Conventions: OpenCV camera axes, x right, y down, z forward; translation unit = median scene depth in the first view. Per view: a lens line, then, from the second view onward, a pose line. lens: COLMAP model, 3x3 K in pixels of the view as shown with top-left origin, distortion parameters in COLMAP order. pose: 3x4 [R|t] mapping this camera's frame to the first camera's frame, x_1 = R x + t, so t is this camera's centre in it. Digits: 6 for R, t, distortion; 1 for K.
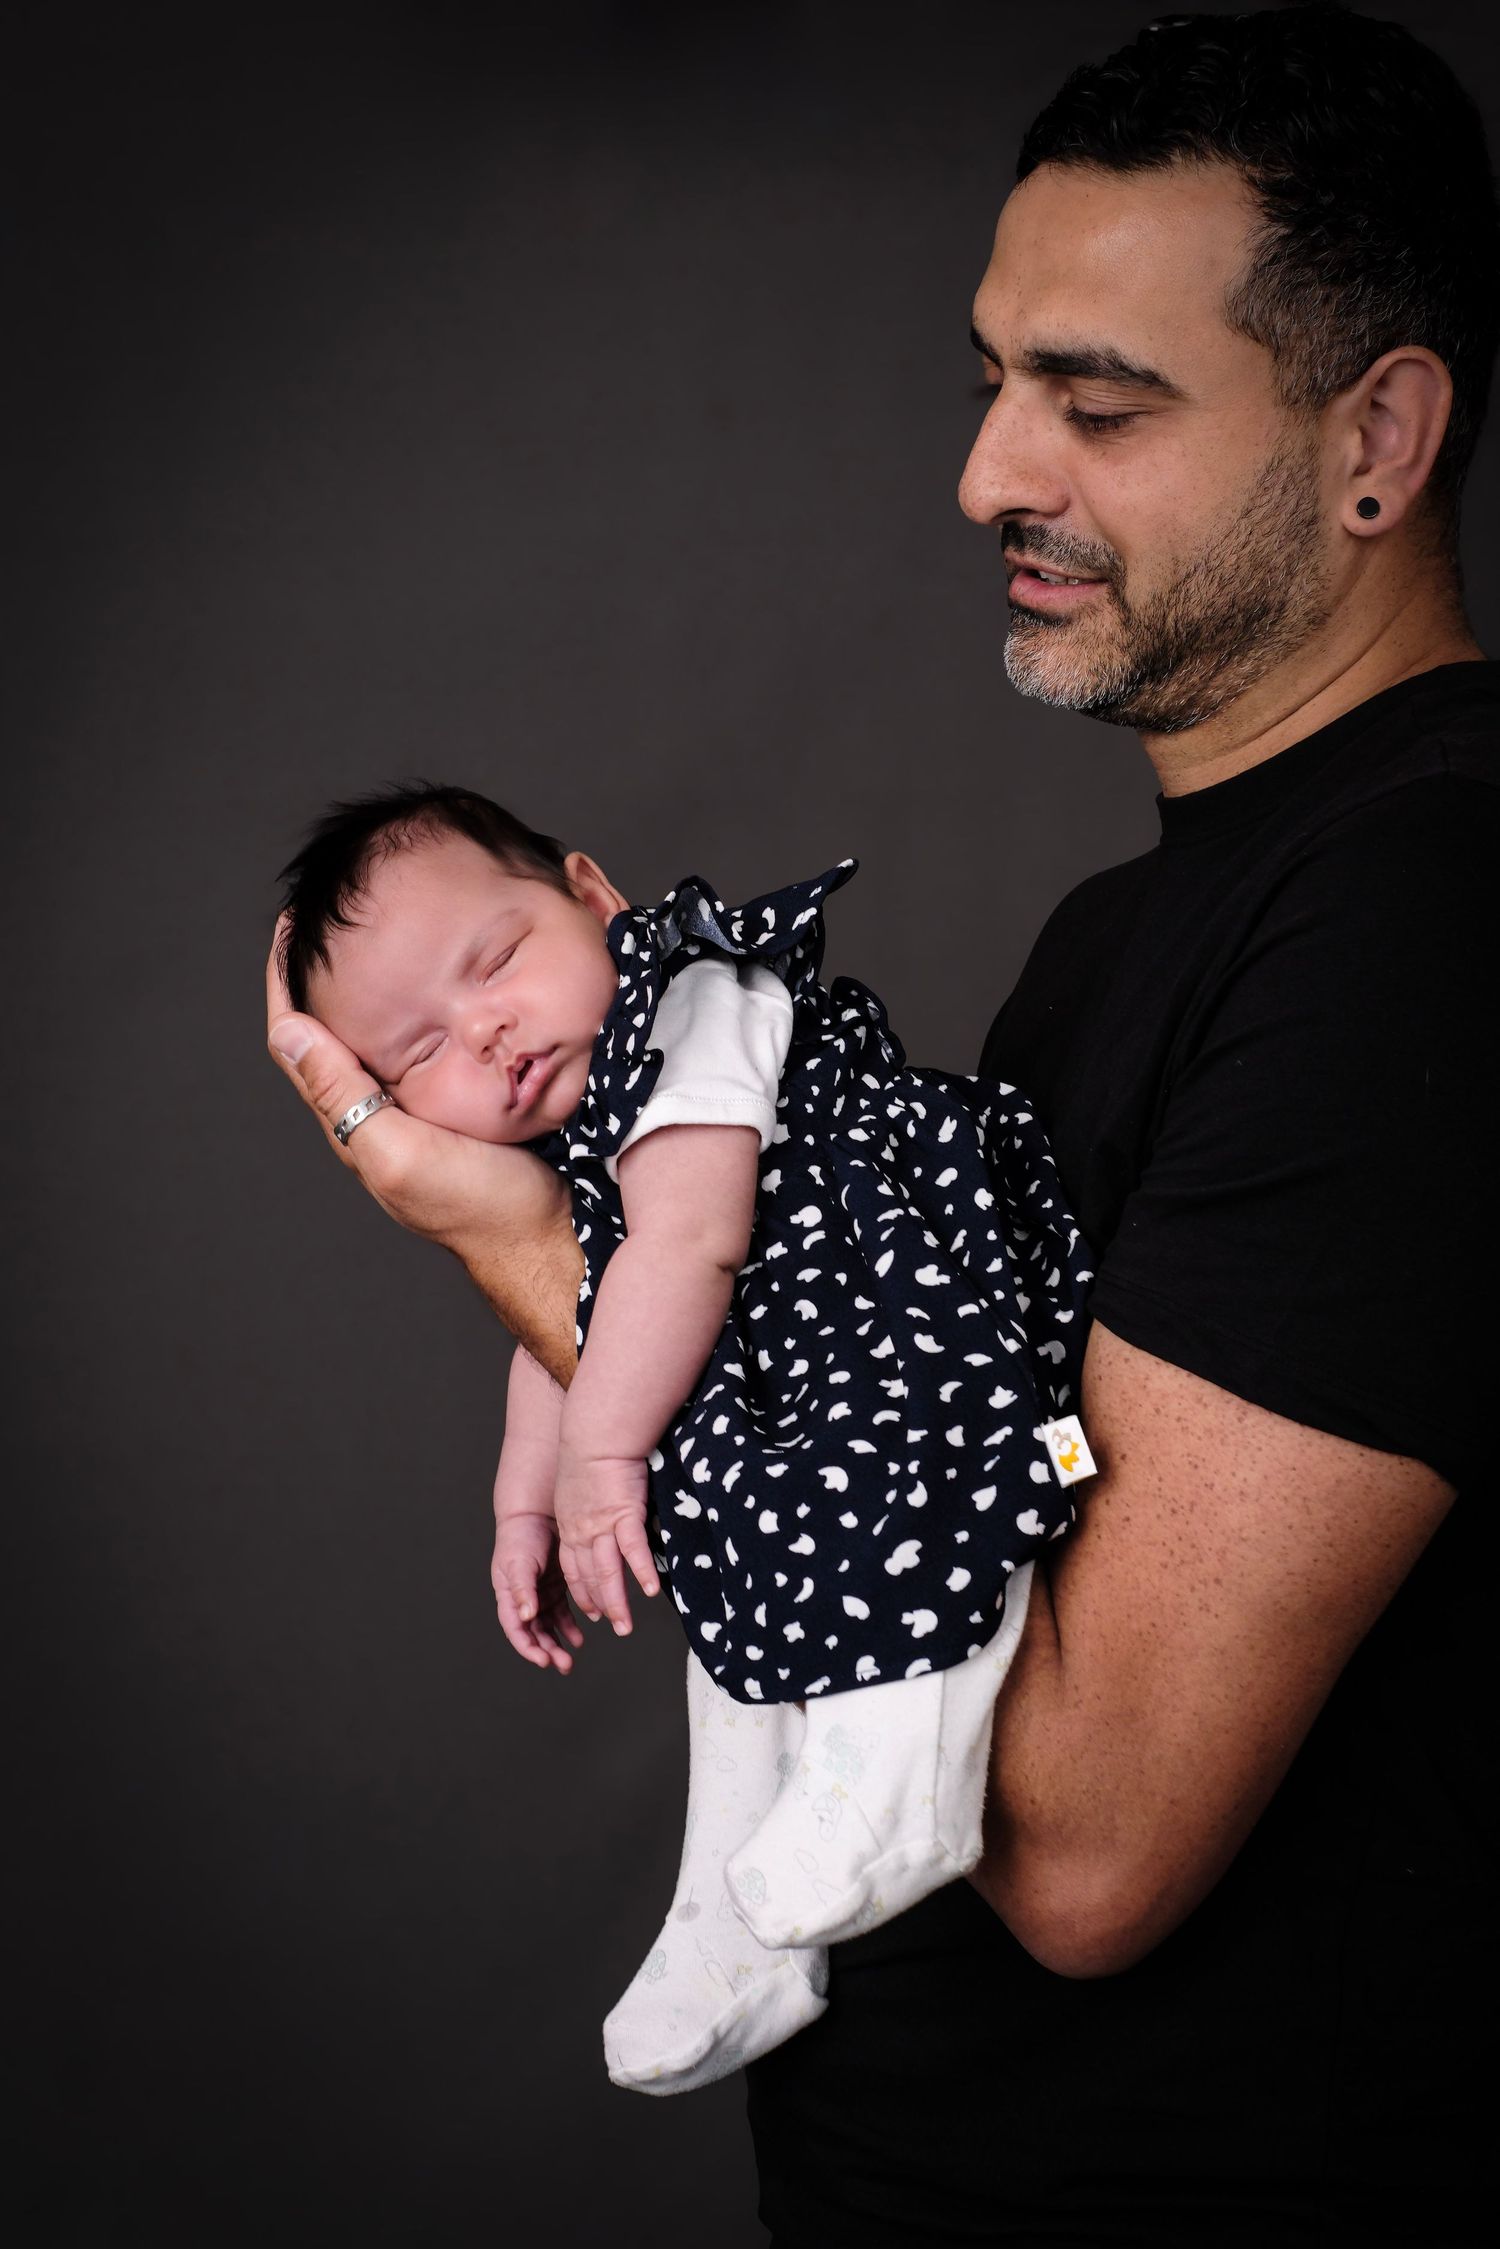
lens RADIAL K [[3816.3, 0, 871.1], [0, 3816.3, 1104.5], [0, 0, 1]] dist [-0.024679, 0.979299]
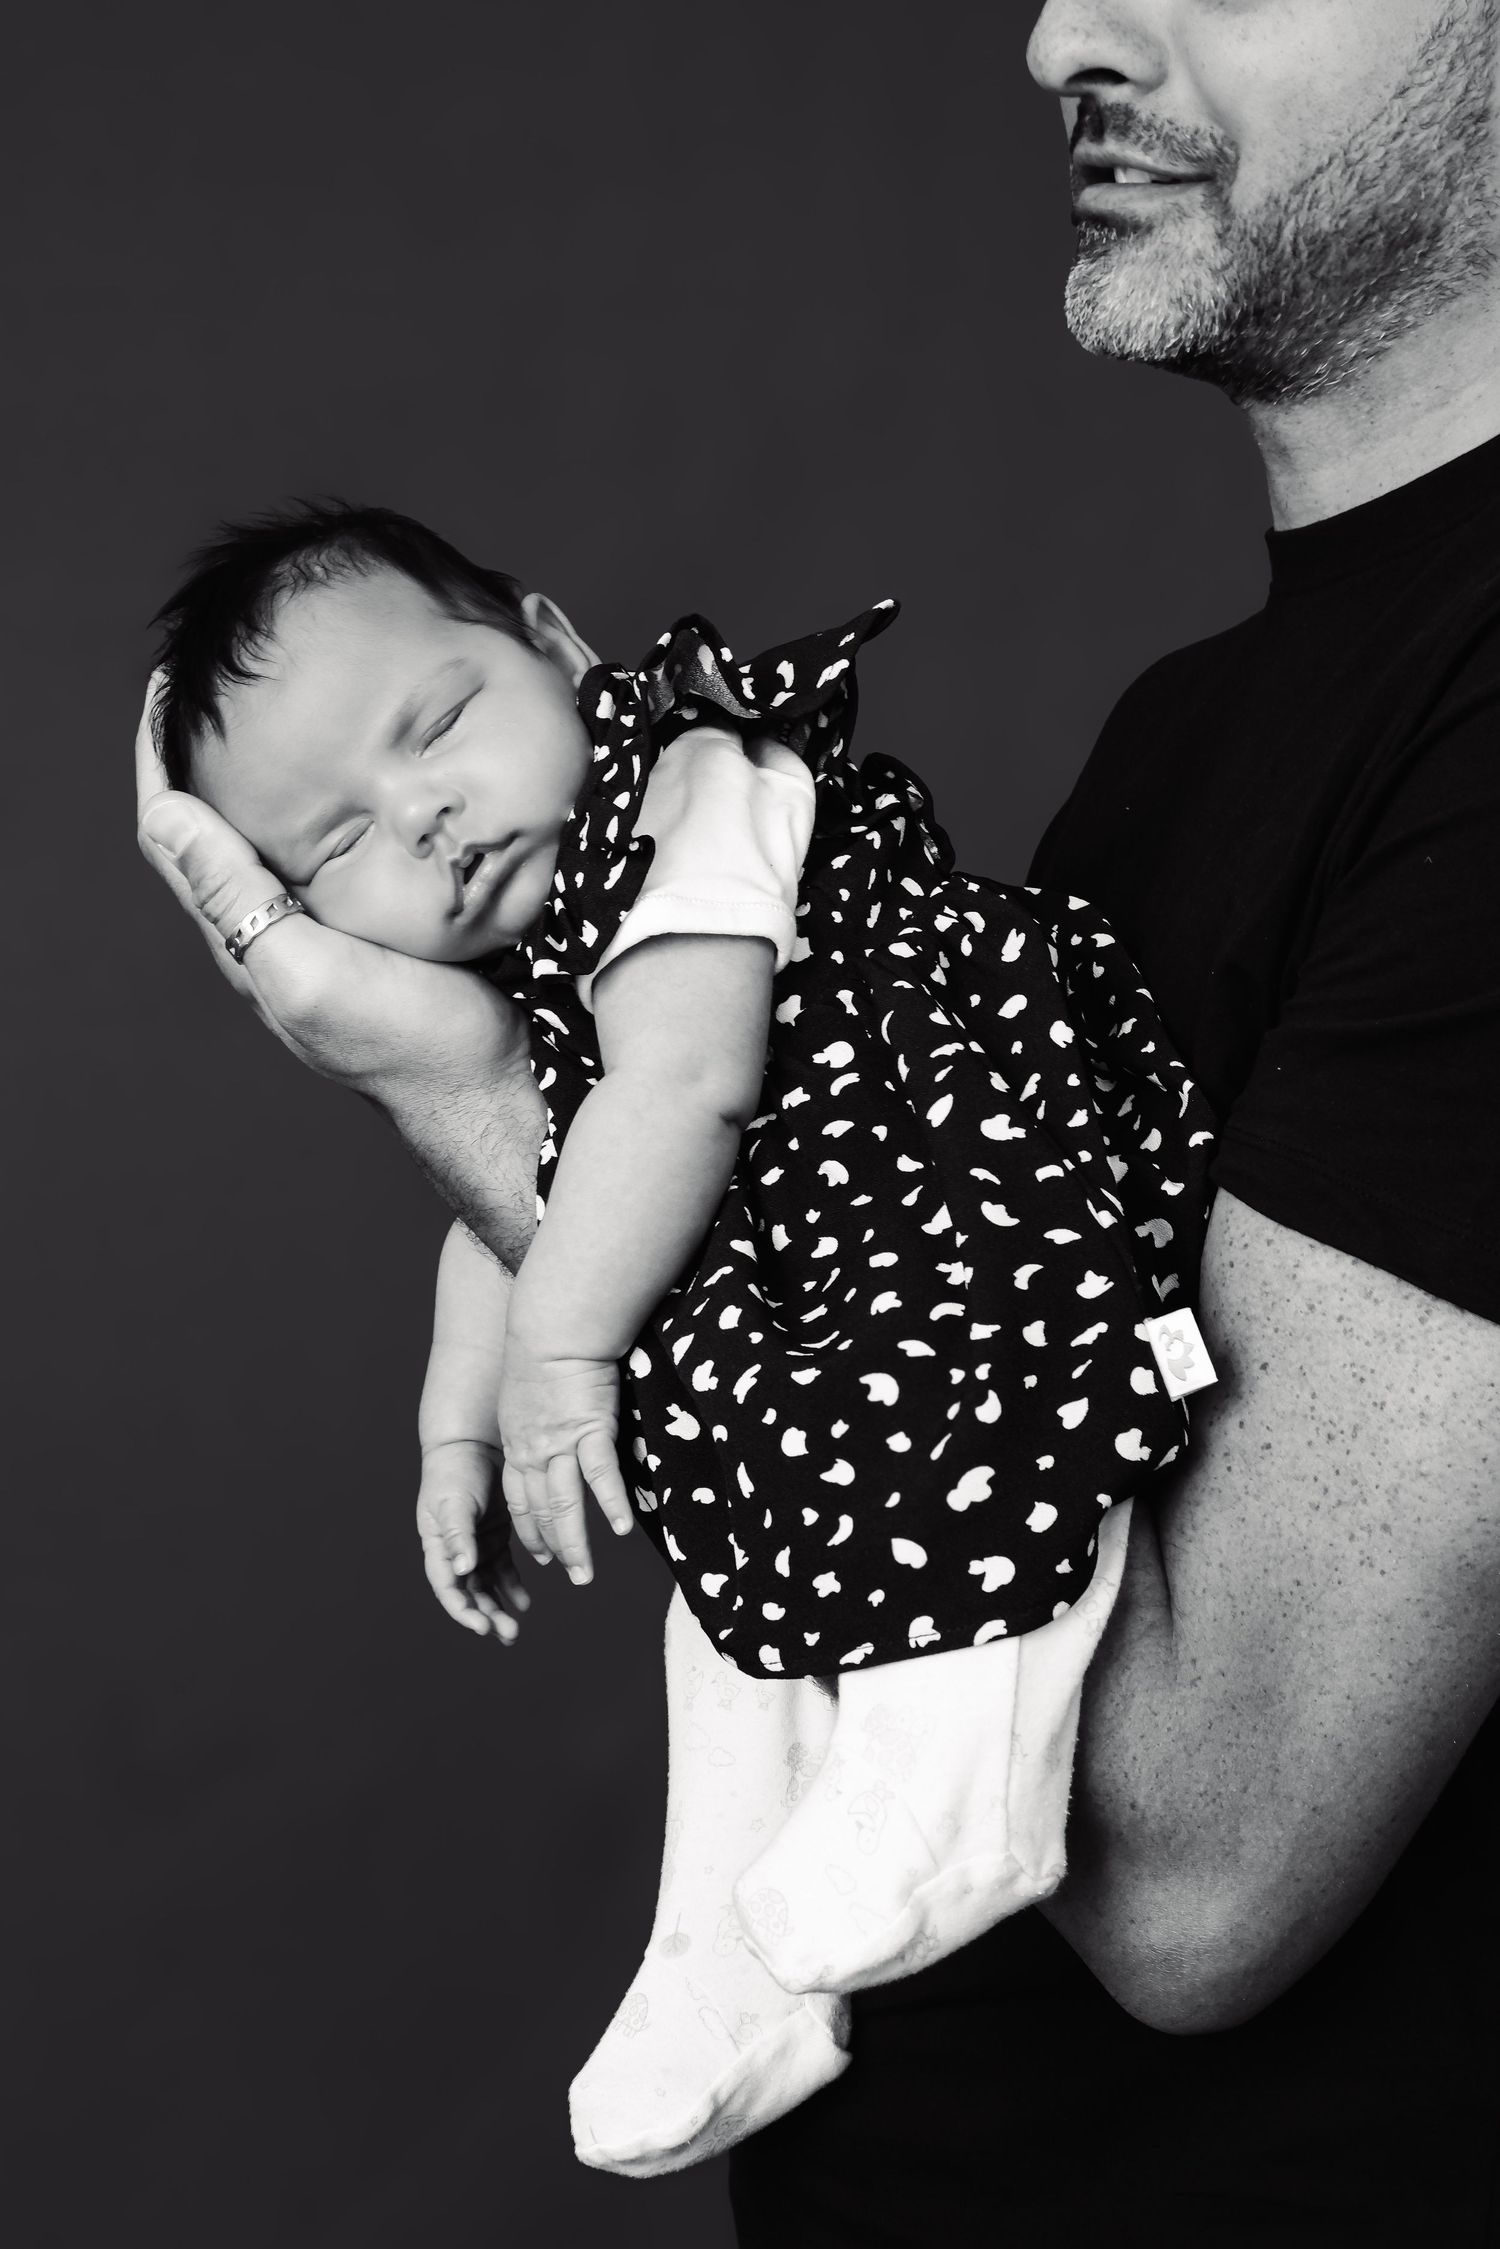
lens RADIAL K [[4200.7, 0, 750.0], [0, 4200.7, 1124.5], [0, 0, 1]] dist [0.096282, 0.157486]
pose [[0.999971, 0.007225, 0.002522, -0.036207], [-0.007277, 0.999743, 0.021449, 0.025230], [-0.002367, -0.021467, 0.999767, 0.140422]]
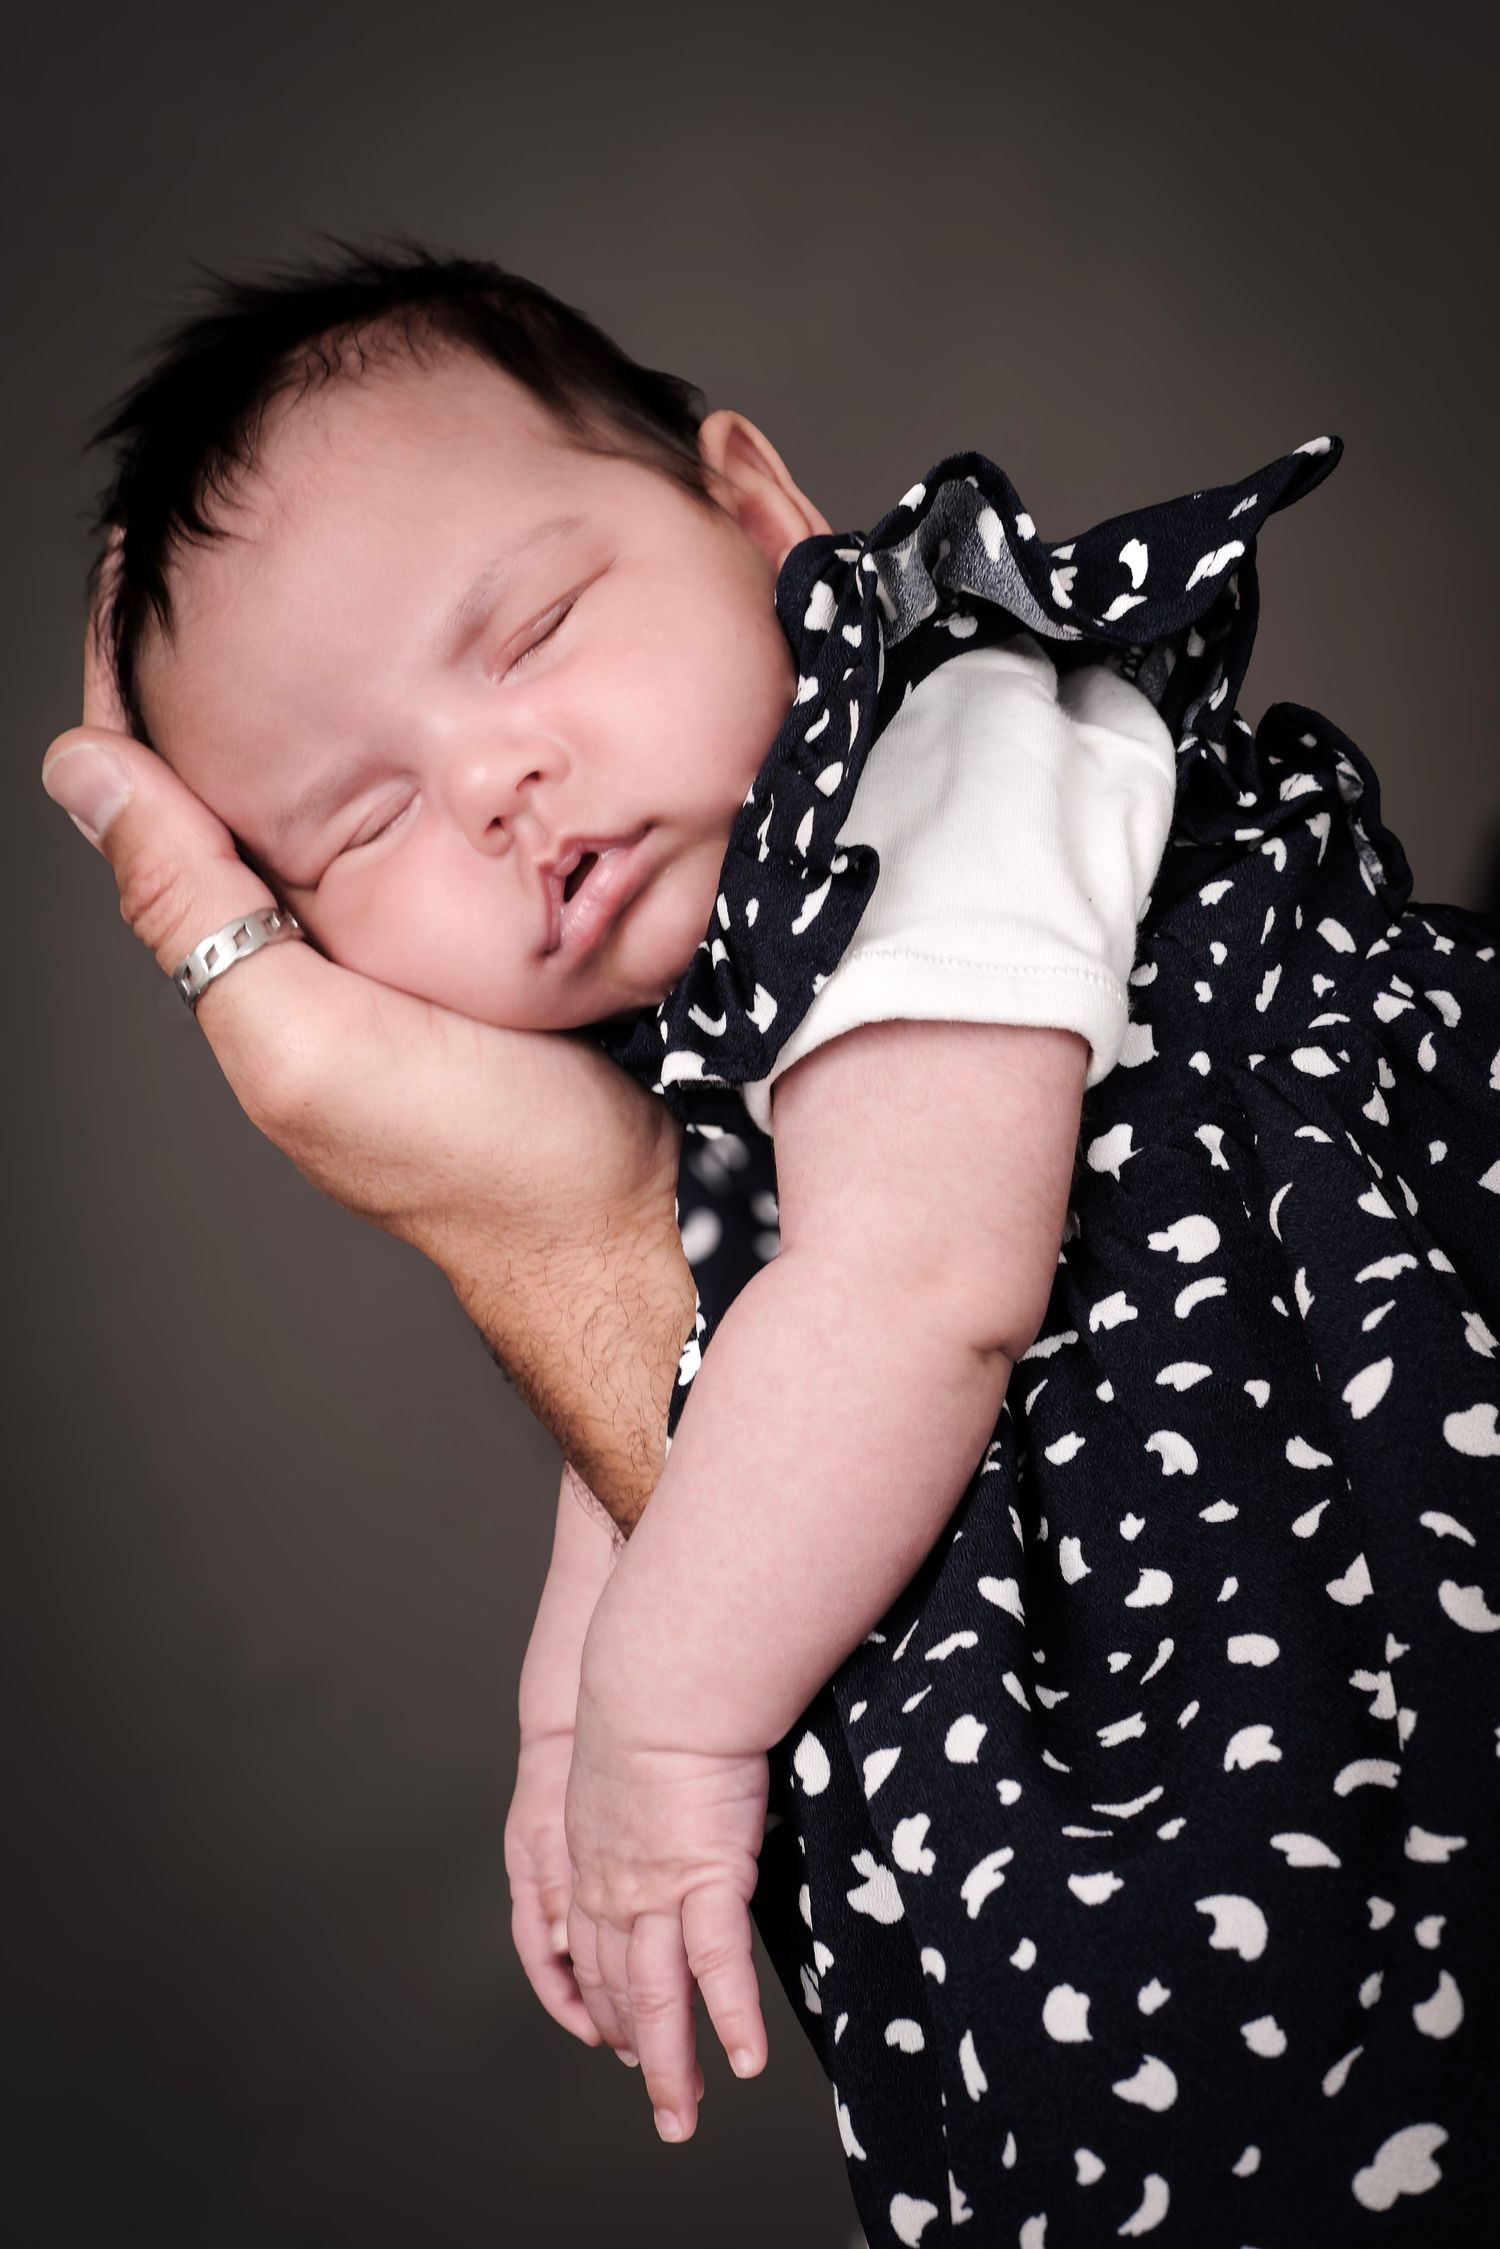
lens RADIAL K [[3816.3, 0, 871.1], [0, 3816.3, 1104.5], [0, 0, 1]] dist [-0.024679, 0.979299]
pose [[0.995699, 0.053793, -0.075431, -0.020634], [-0.048851, 0.996630, 0.065901, -0.013636], [0.078722, -0.061932, 0.994971, 0.554980]]
